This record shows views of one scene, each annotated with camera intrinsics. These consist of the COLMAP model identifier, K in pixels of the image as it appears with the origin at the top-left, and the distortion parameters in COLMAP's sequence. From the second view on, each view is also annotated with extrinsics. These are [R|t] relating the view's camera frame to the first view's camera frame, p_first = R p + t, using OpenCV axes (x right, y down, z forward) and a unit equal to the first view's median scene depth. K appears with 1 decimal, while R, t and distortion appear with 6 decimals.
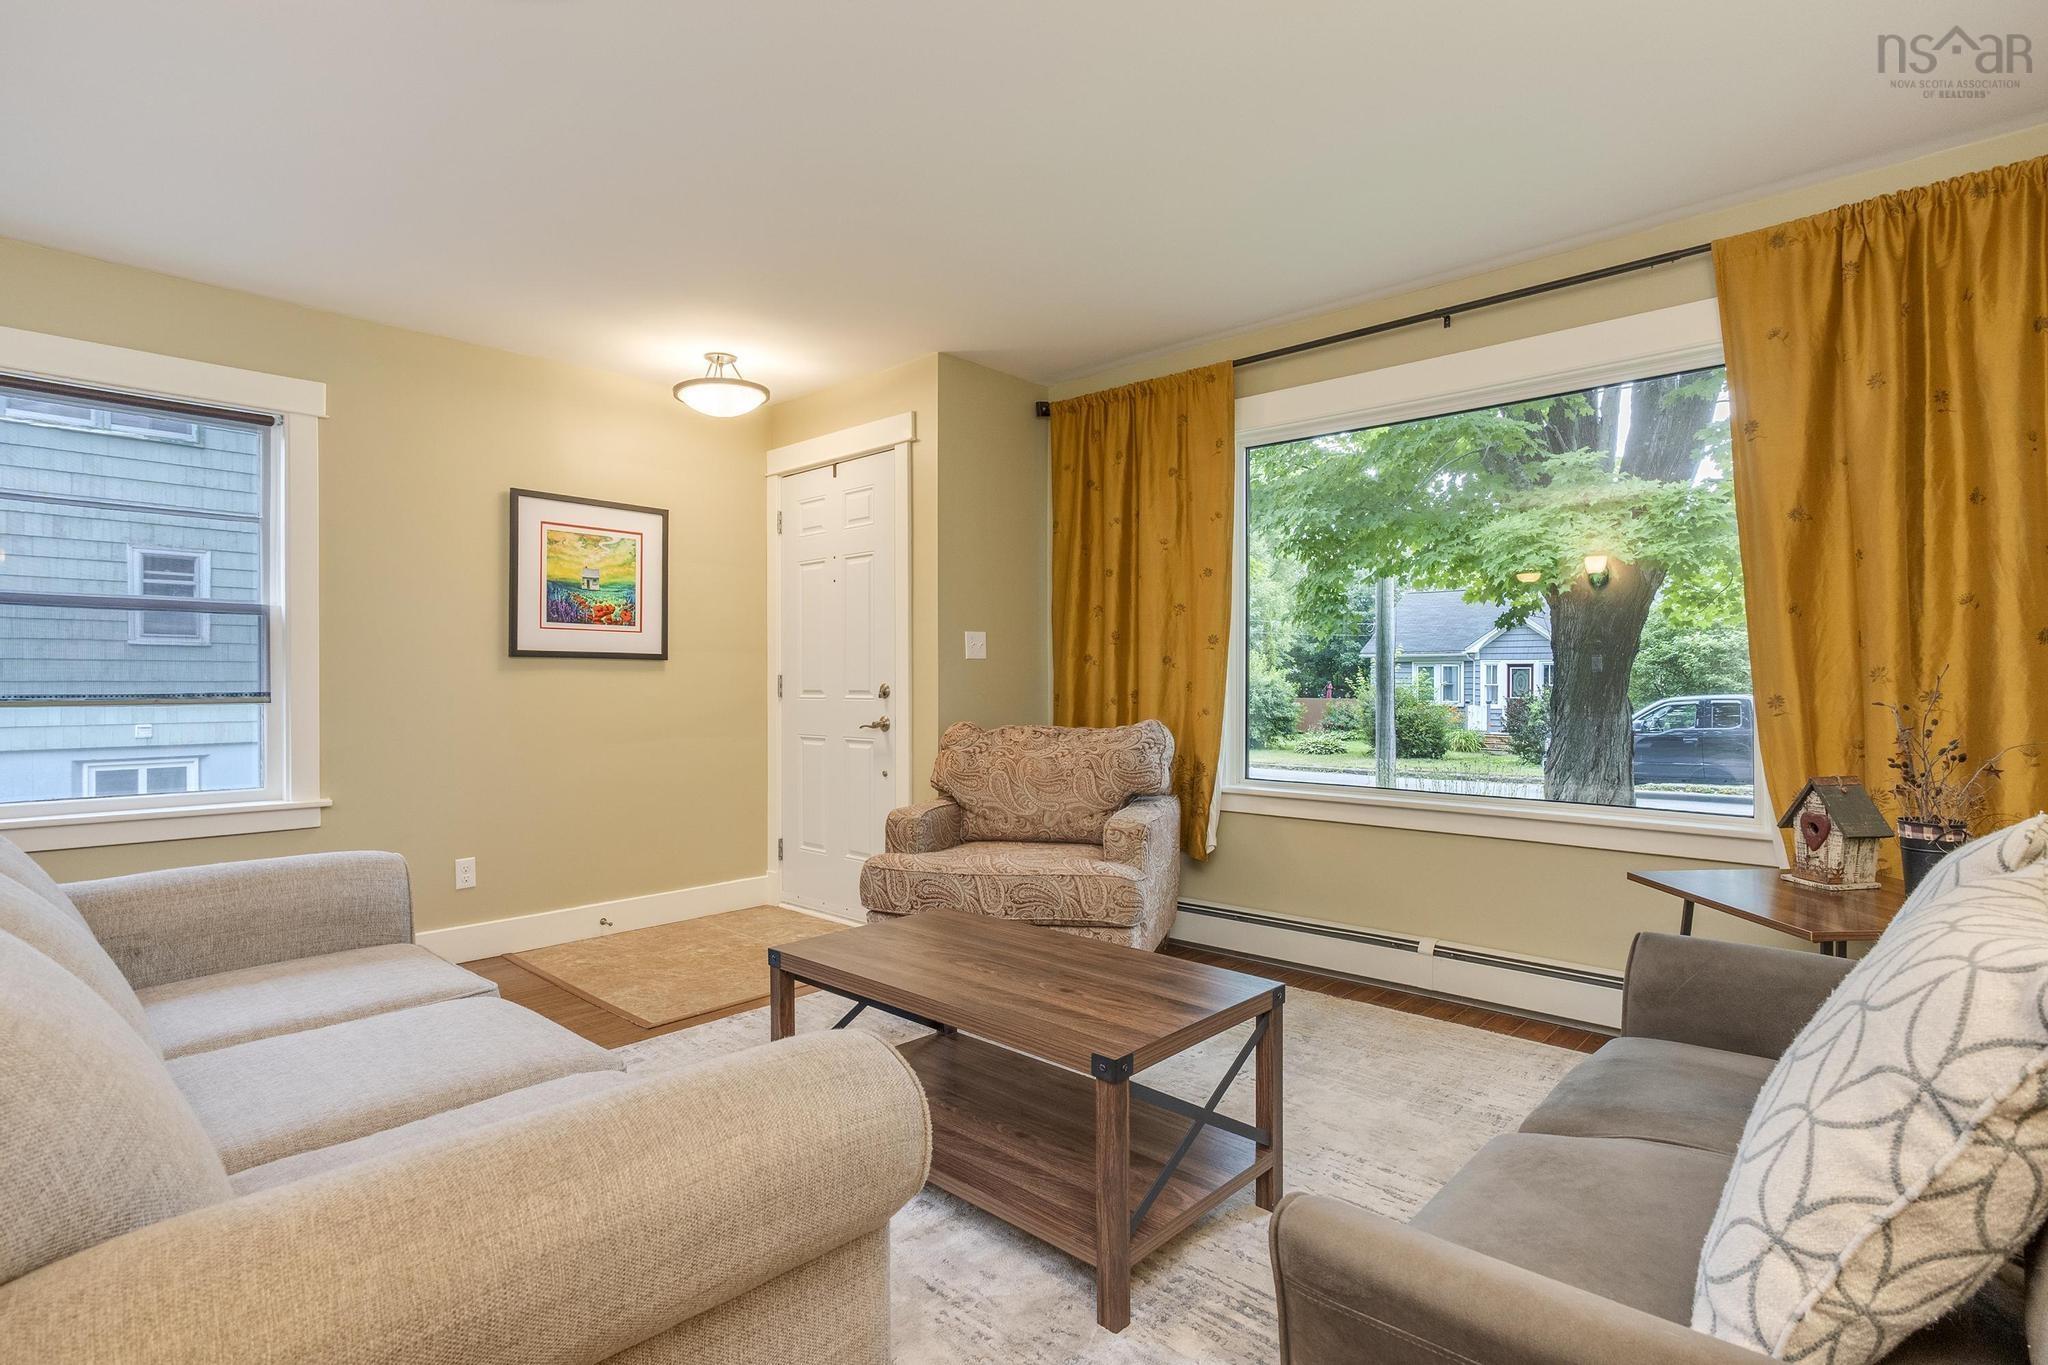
lens RADIAL K [[1017.8, 0, 1024.0], [0, 1017.8, 682.5], [0, 0, 1]] dist [-0.000023, -0.000652]
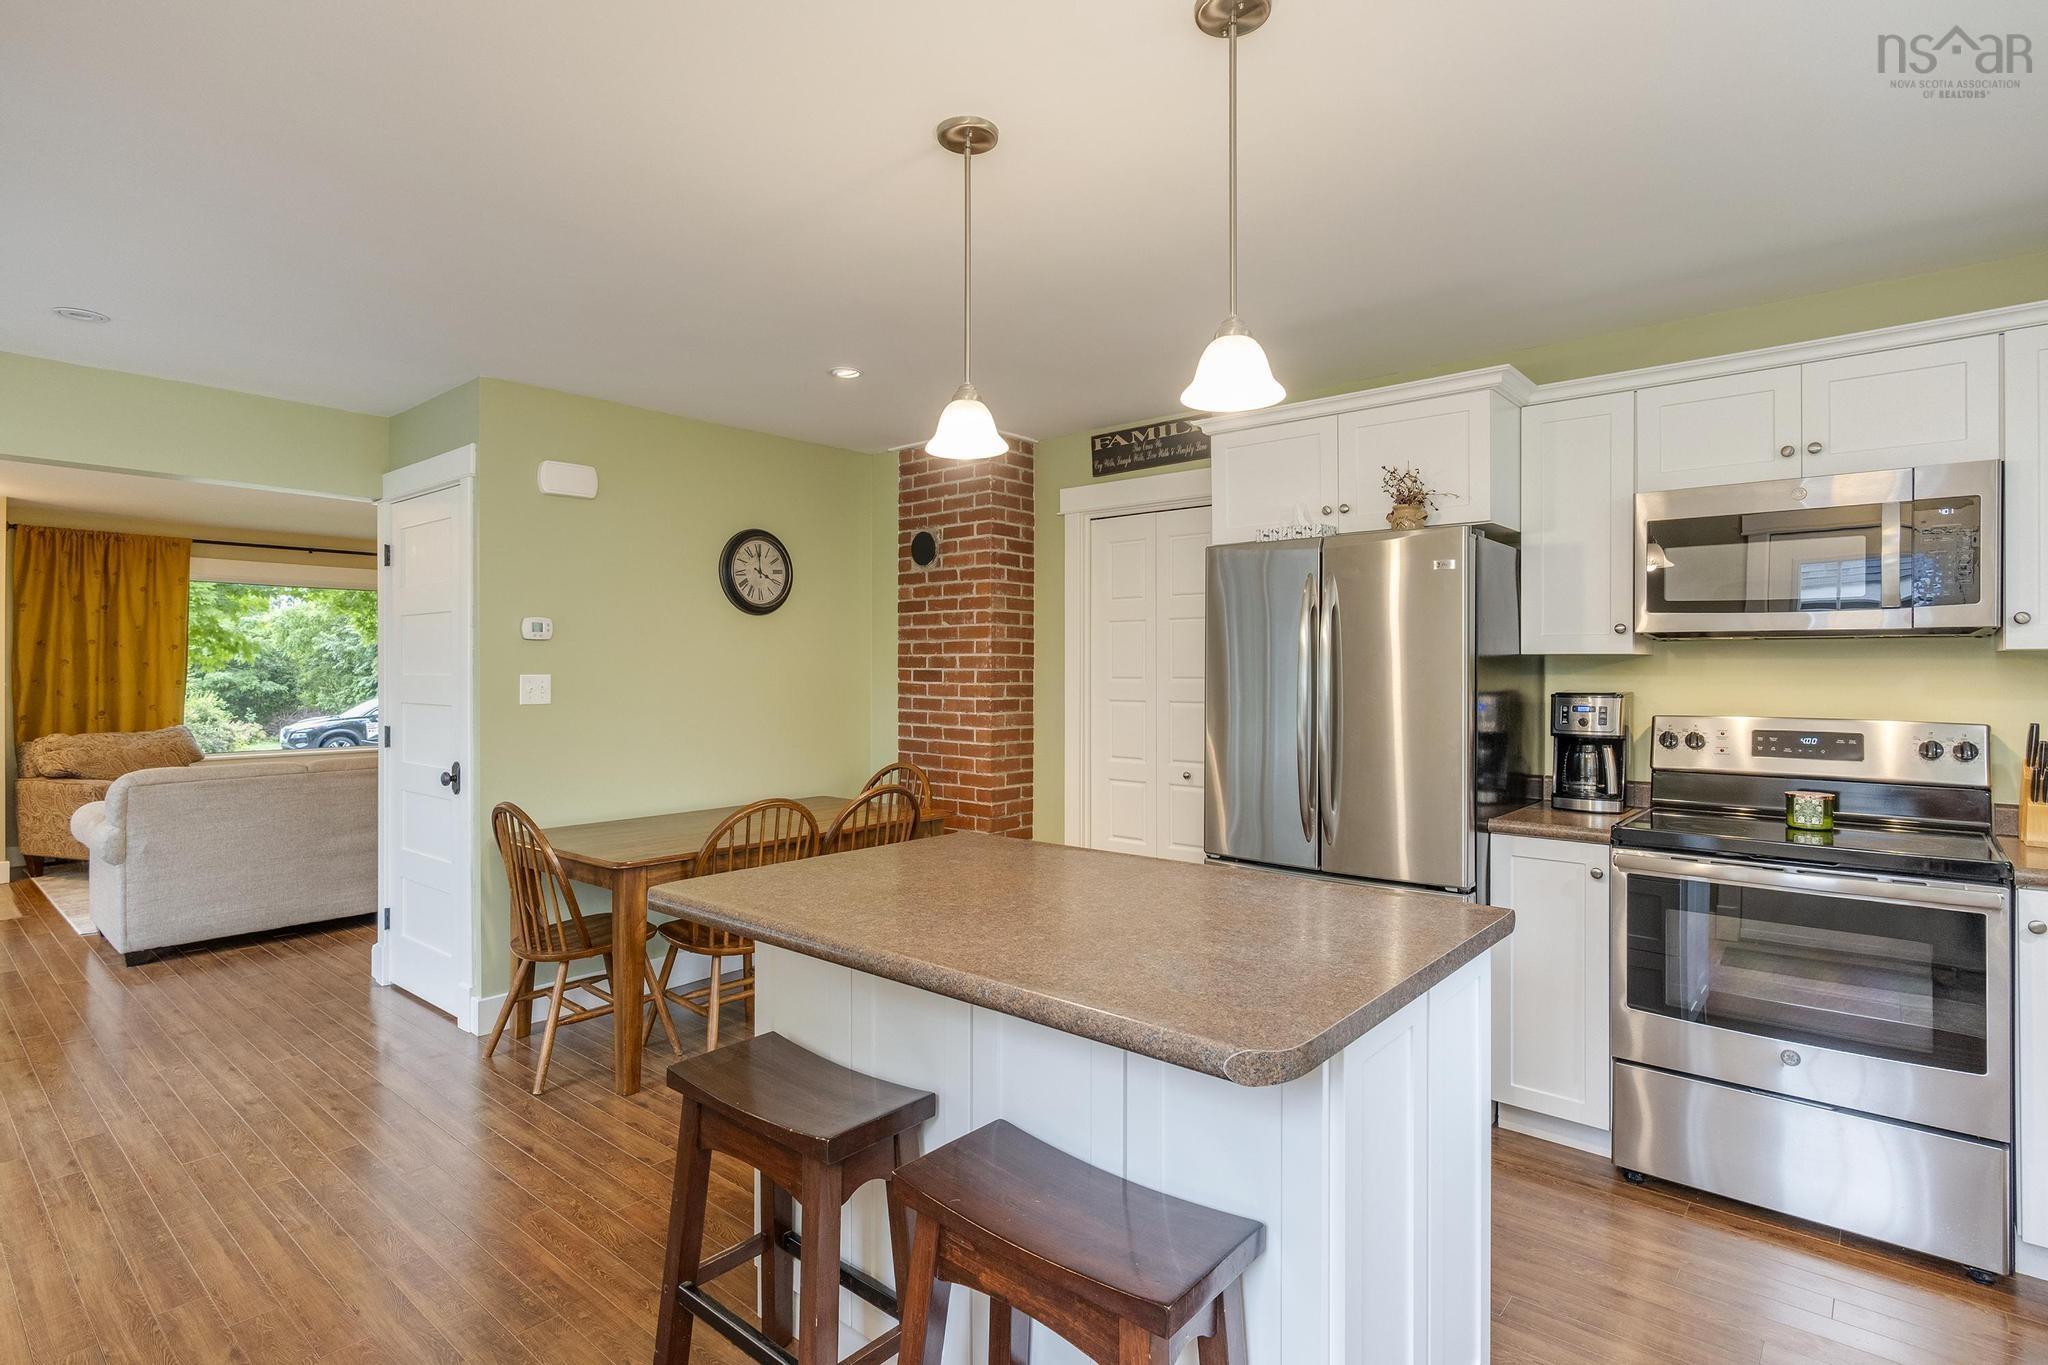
lens RADIAL K [[1026.9, 0, 1018.9], [0, 1026.9, 668.0], [0, 0, 1]] dist [0.001684, 0.000714]
pose [[-0.041392, -0.000728, 0.999143, -1.668896], [0.005759, 0.999983, 0.000967, -0.056319], [-0.999126, 0.005794, -0.041387, -0.453109]]
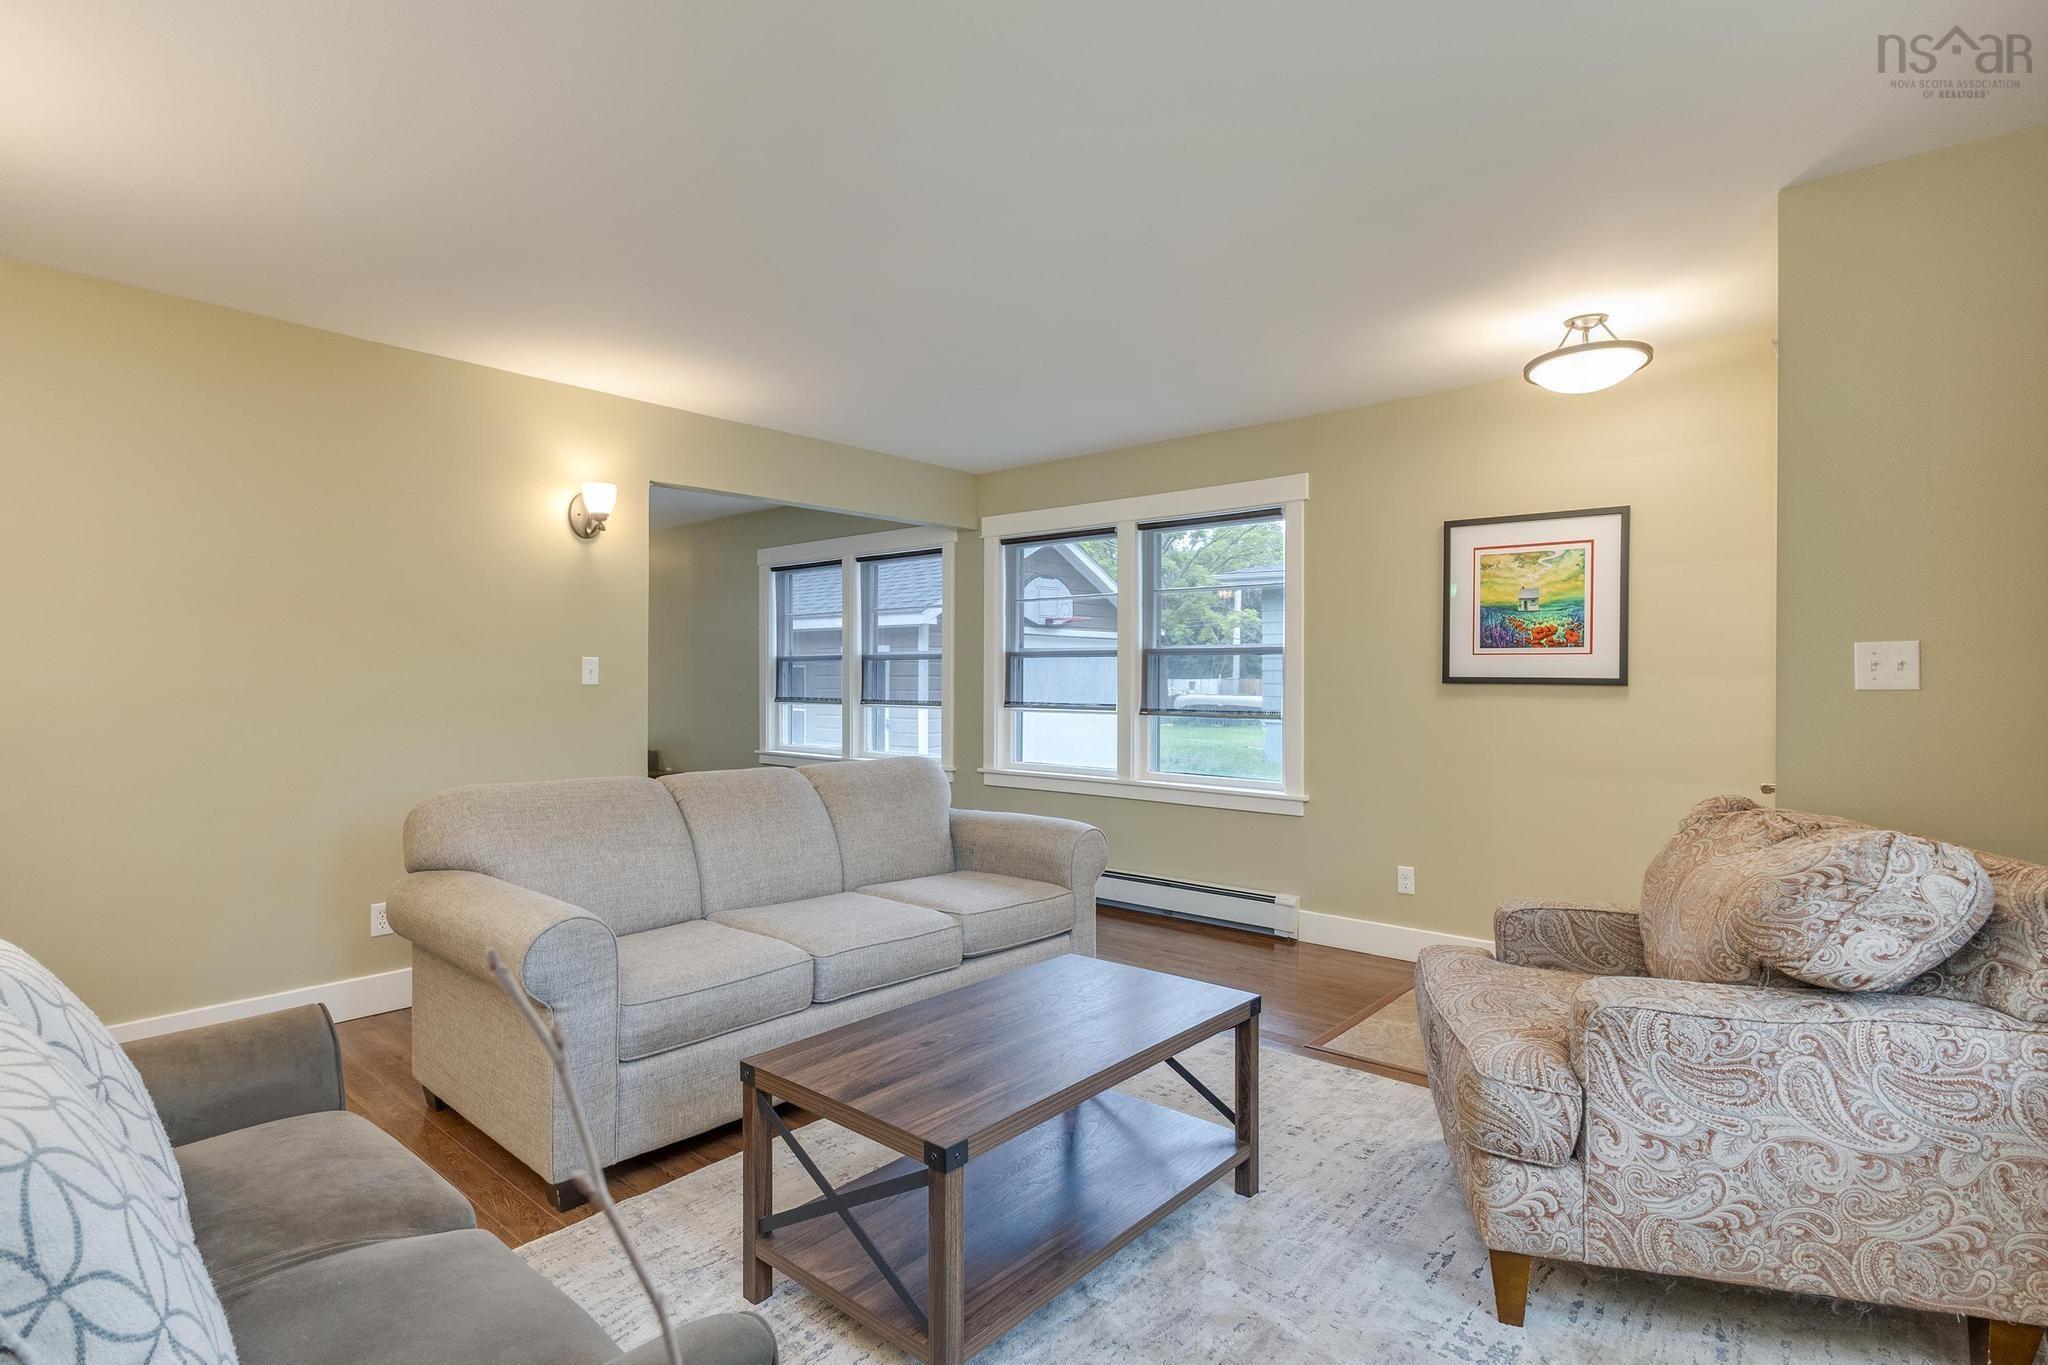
lens RADIAL K [[1017.8, 0, 1024.0], [0, 1017.8, 682.5], [0, 0, 1]] dist [-0.000023, -0.000652]
pose [[0.046455, 0.003015, -0.998916, 0.500544], [-0.007221, 0.999970, 0.002682, -0.025111], [0.998894, 0.007089, 0.046475, 0.504913]]
